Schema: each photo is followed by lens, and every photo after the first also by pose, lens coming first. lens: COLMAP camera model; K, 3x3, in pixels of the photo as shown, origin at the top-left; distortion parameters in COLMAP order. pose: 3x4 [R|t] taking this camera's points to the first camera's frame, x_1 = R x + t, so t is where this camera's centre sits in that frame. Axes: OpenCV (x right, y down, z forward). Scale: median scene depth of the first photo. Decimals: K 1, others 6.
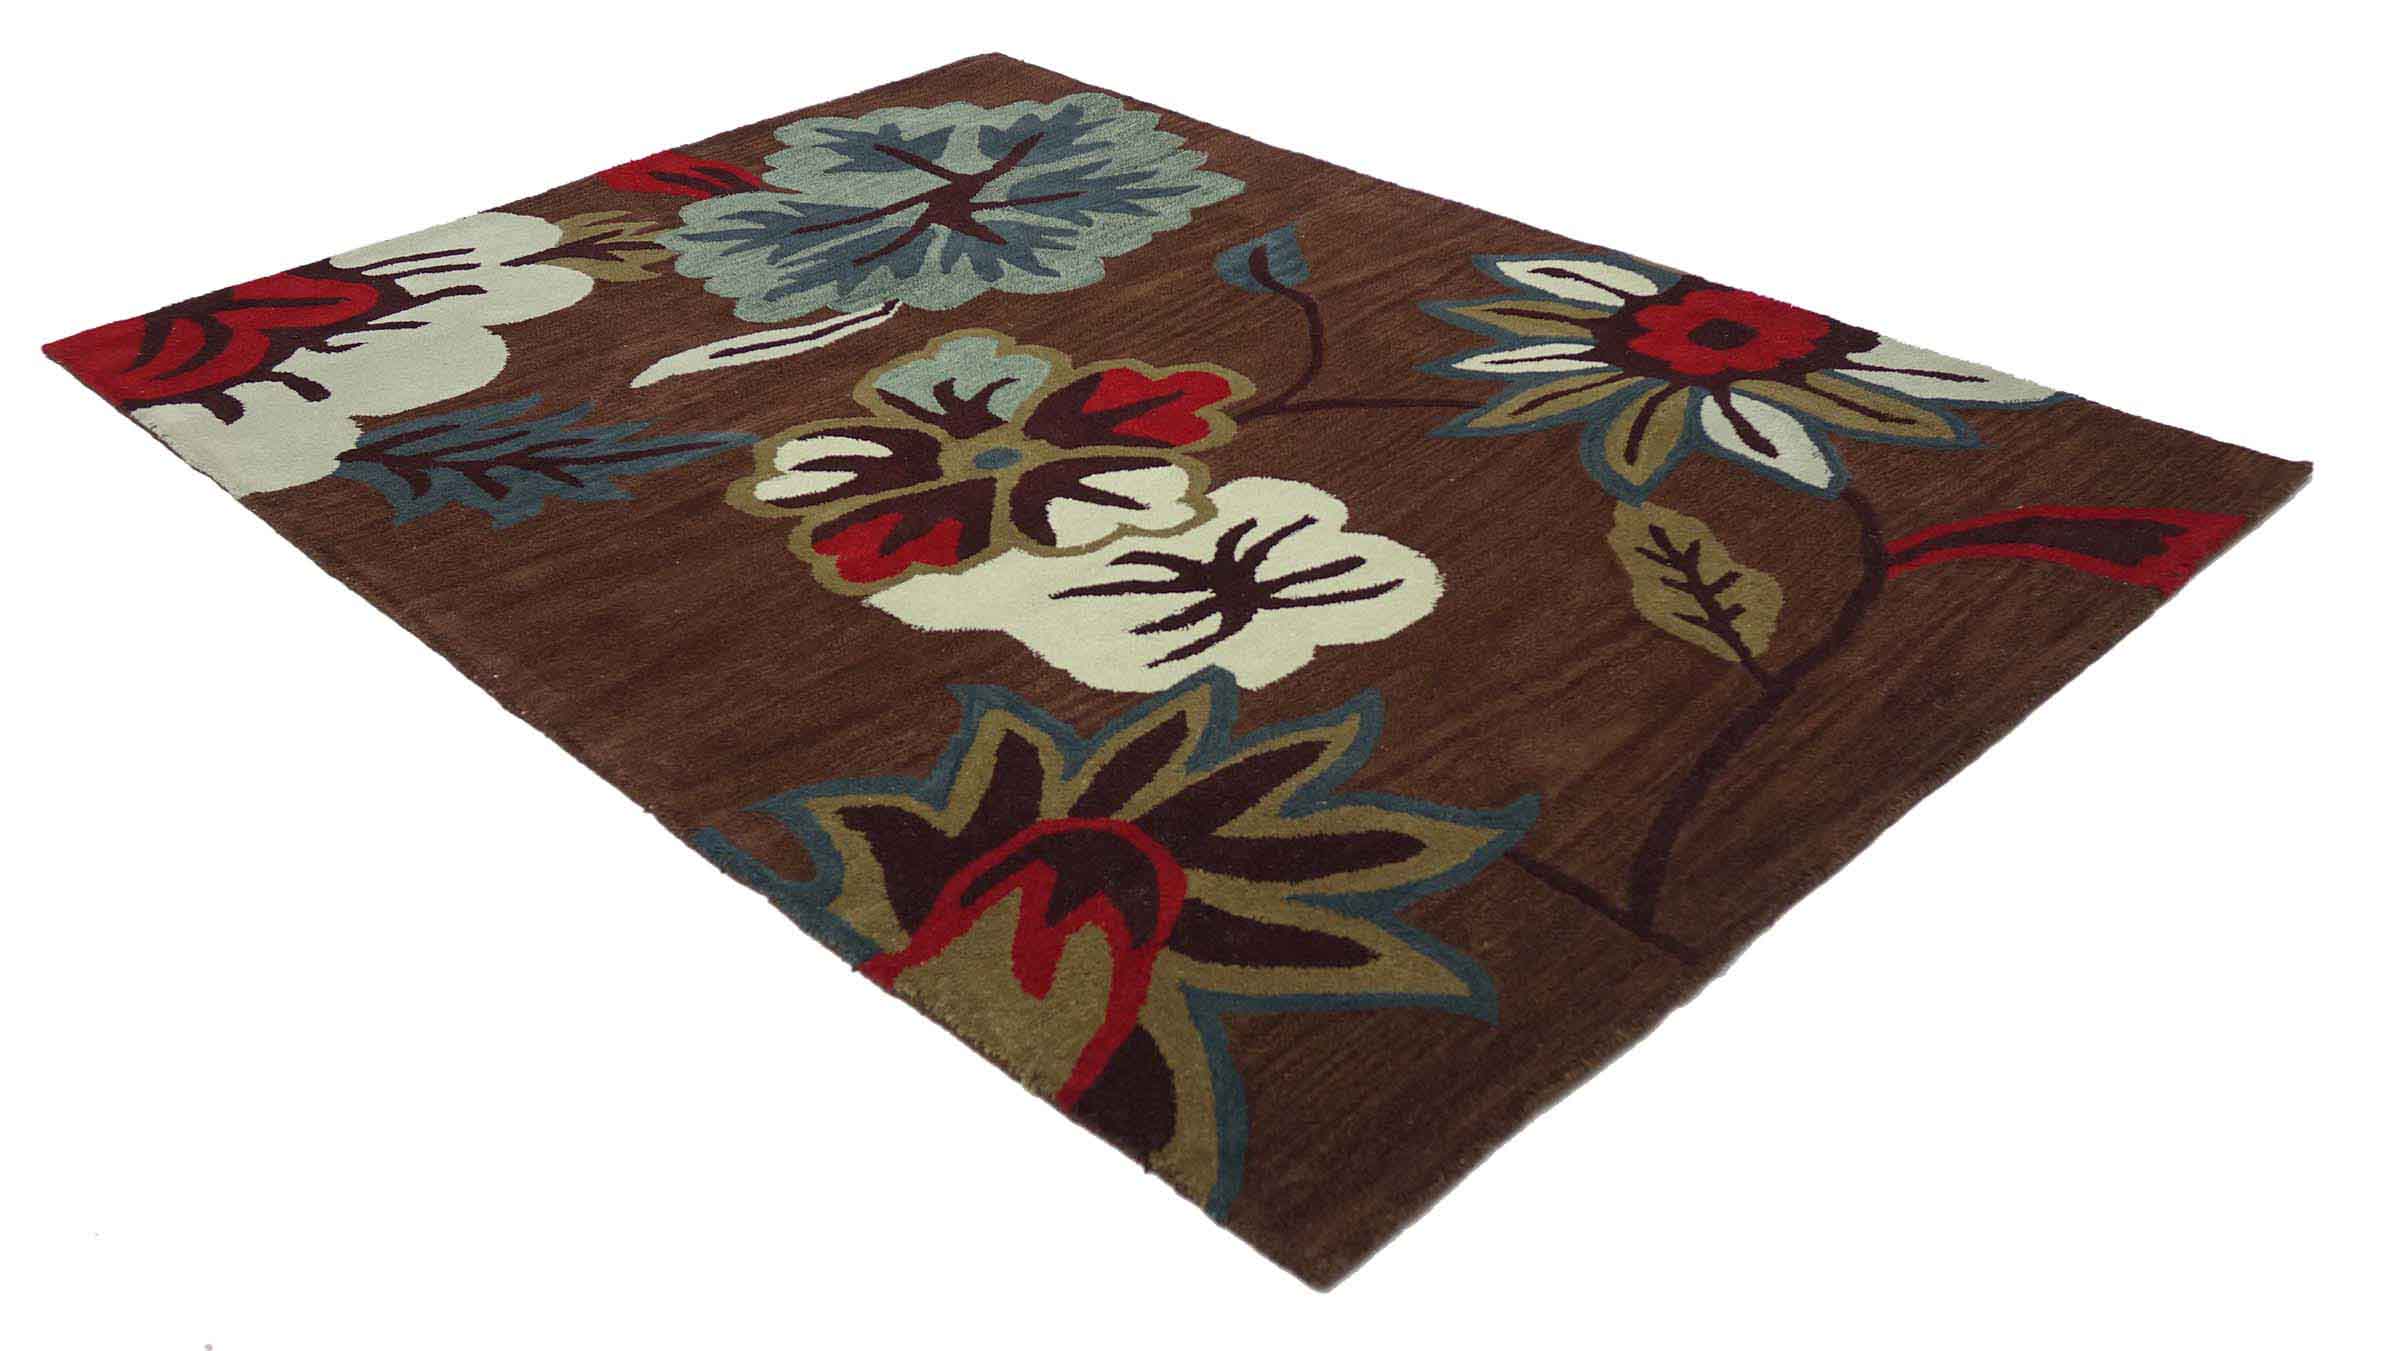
lens RADIAL K [[2249.1, 0, 1186.3], [0, 2249.1, 672.9], [0, 0, 1]] dist [-0.007630, 0.000000]
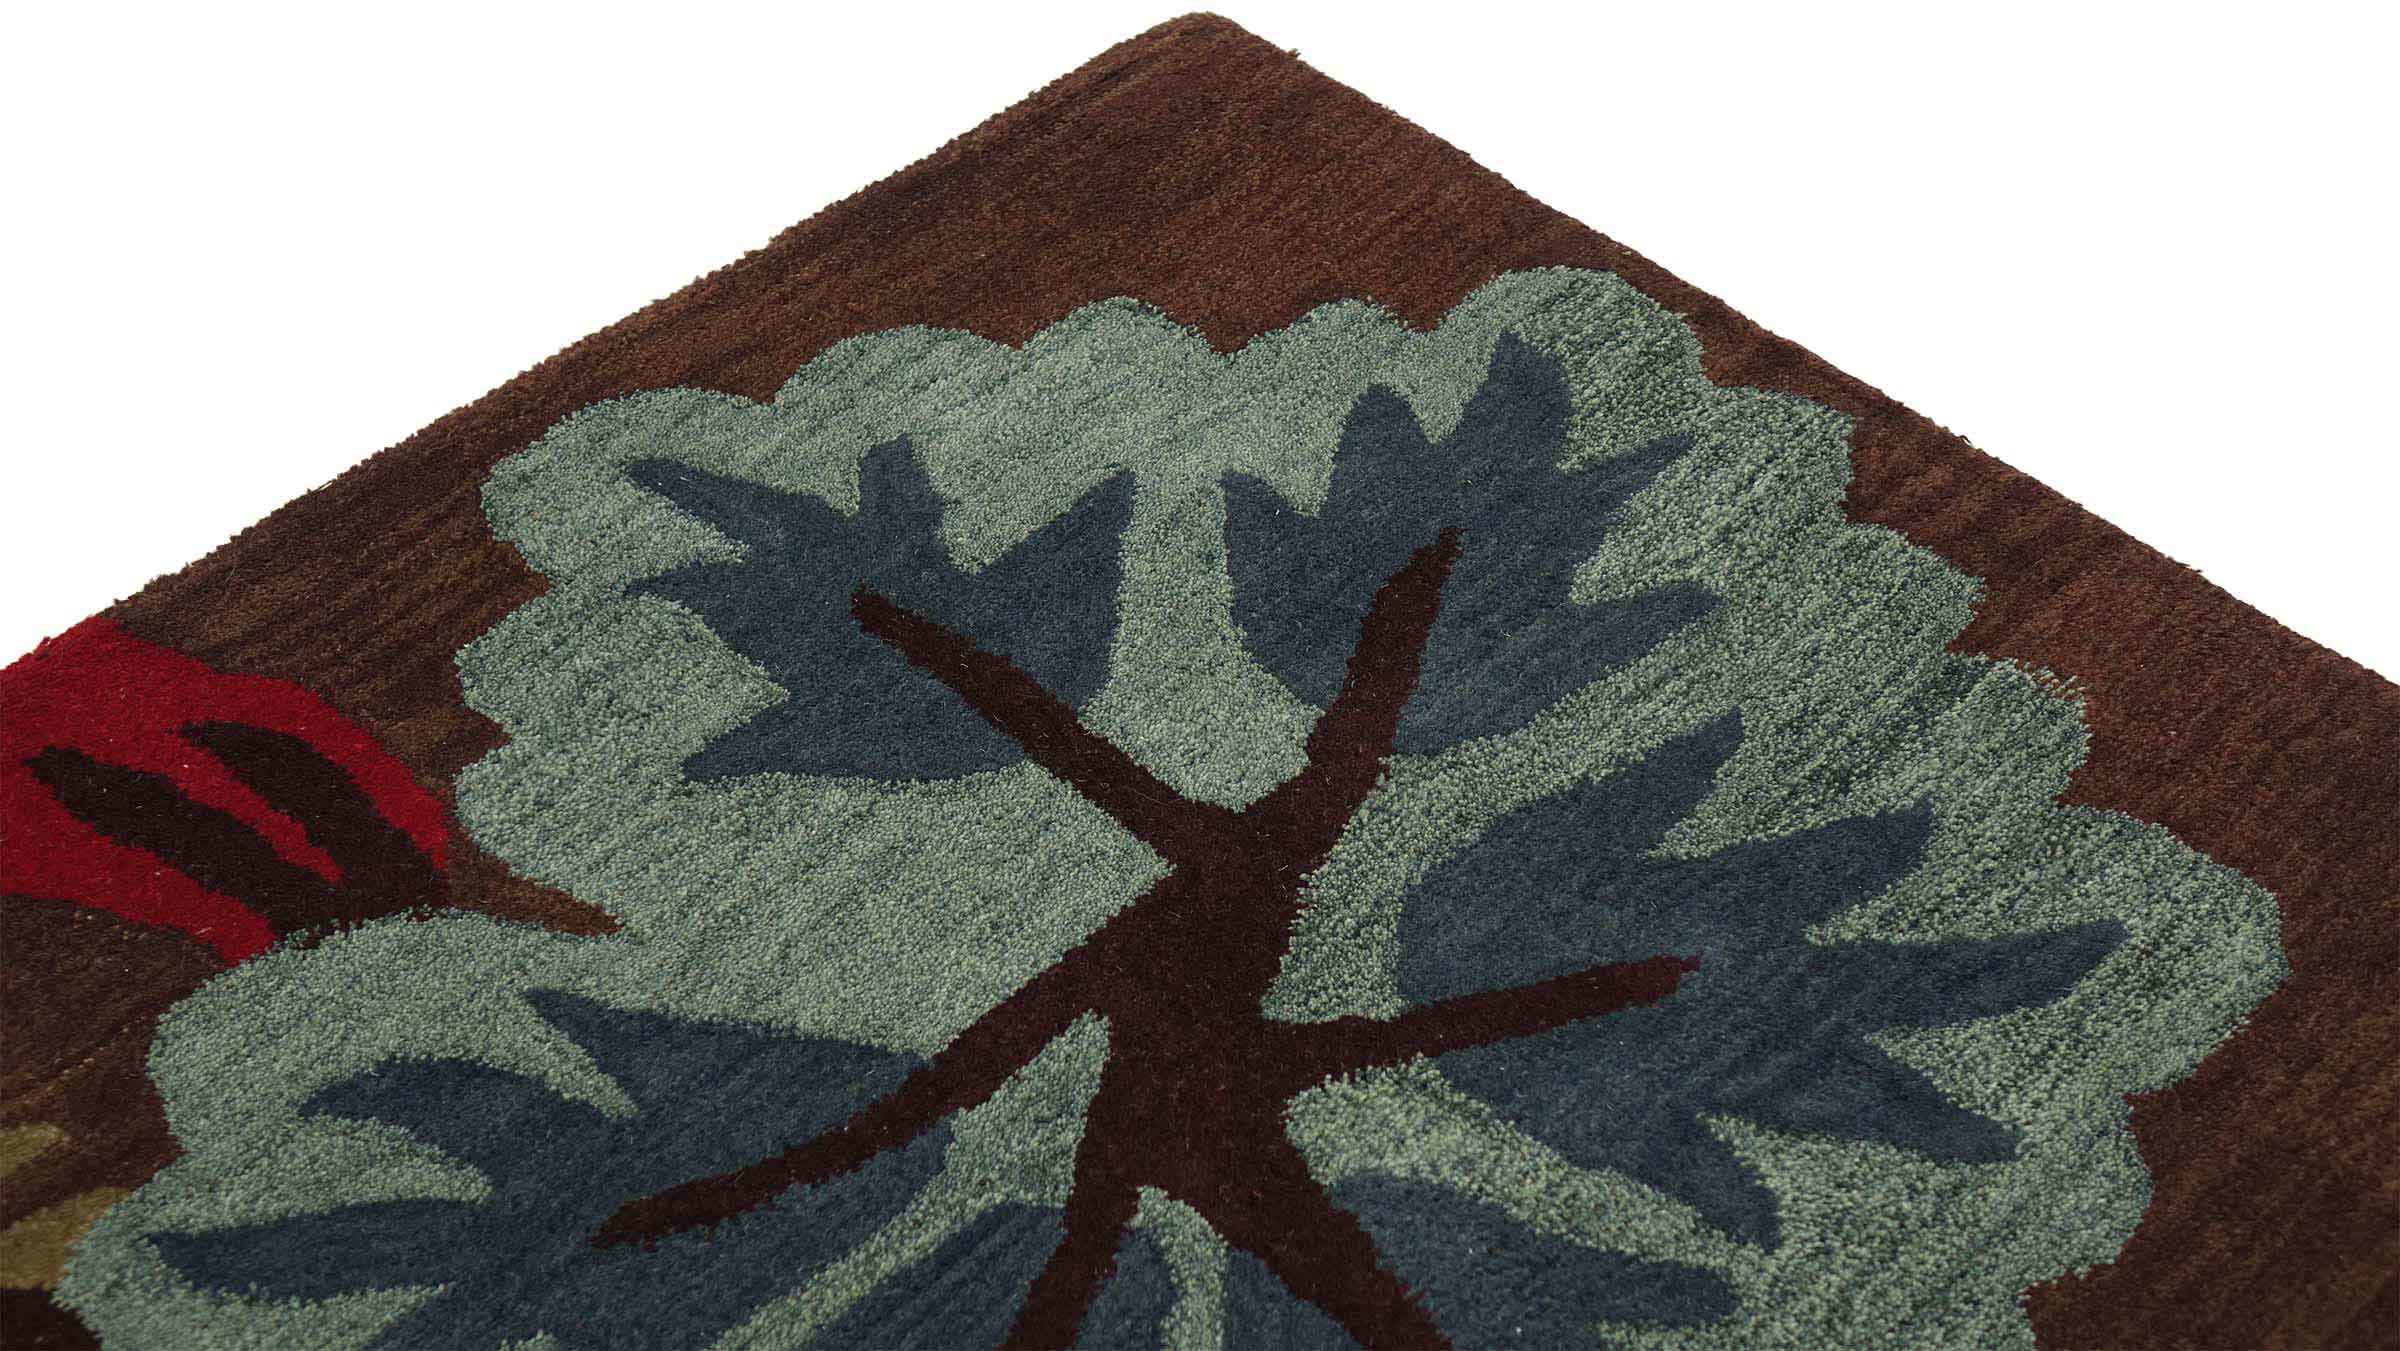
lens RADIAL K [[3739.4, 0, 1181.6], [0, 3739.4, 675.2], [0, 0, 1]] dist [-0.003768, 0.000000]
pose [[0.999506, 0.004495, 0.031109, -0.140381], [-0.010356, 0.981553, 0.190908, -0.389837], [-0.029677, -0.191136, 0.981115, 0.679982]]
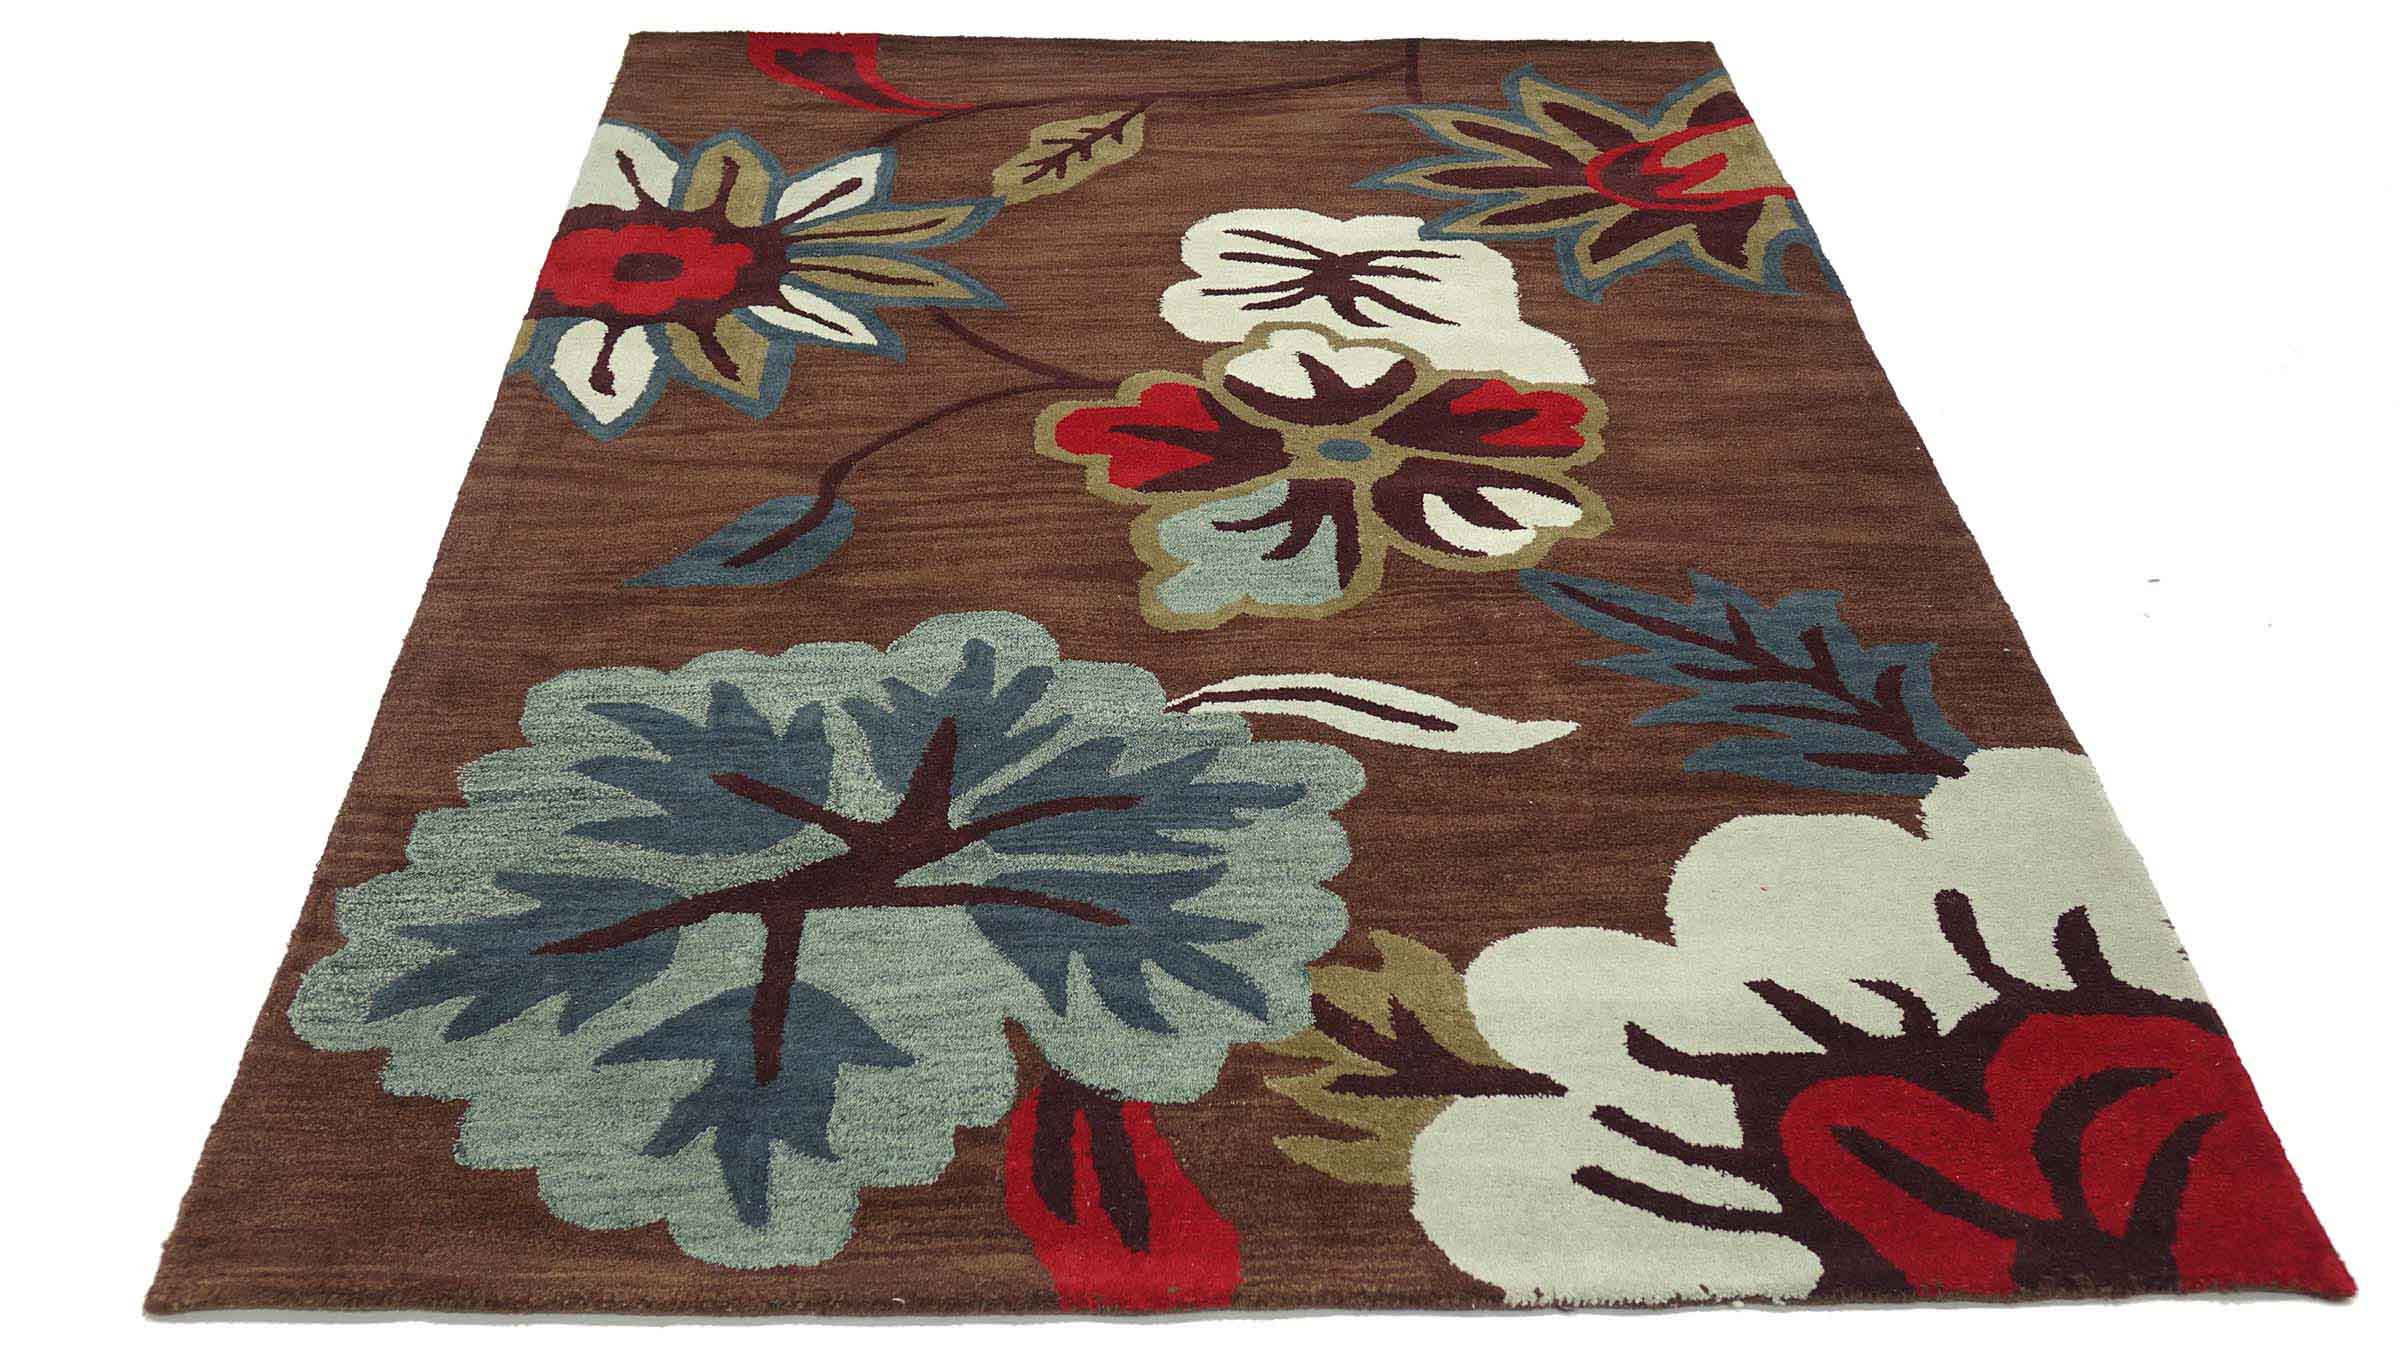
lens RADIAL K [[2360.1, 0, 1192.7], [0, 2360.1, 674.8], [0, 0, 1]] dist [0.009321, 0.000000]
pose [[-0.738945, -0.402448, 0.540366, -0.579313], [0.372428, 0.424373, 0.825351, -0.851966], [-0.561478, 0.811137, -0.163706, 1.190649]]
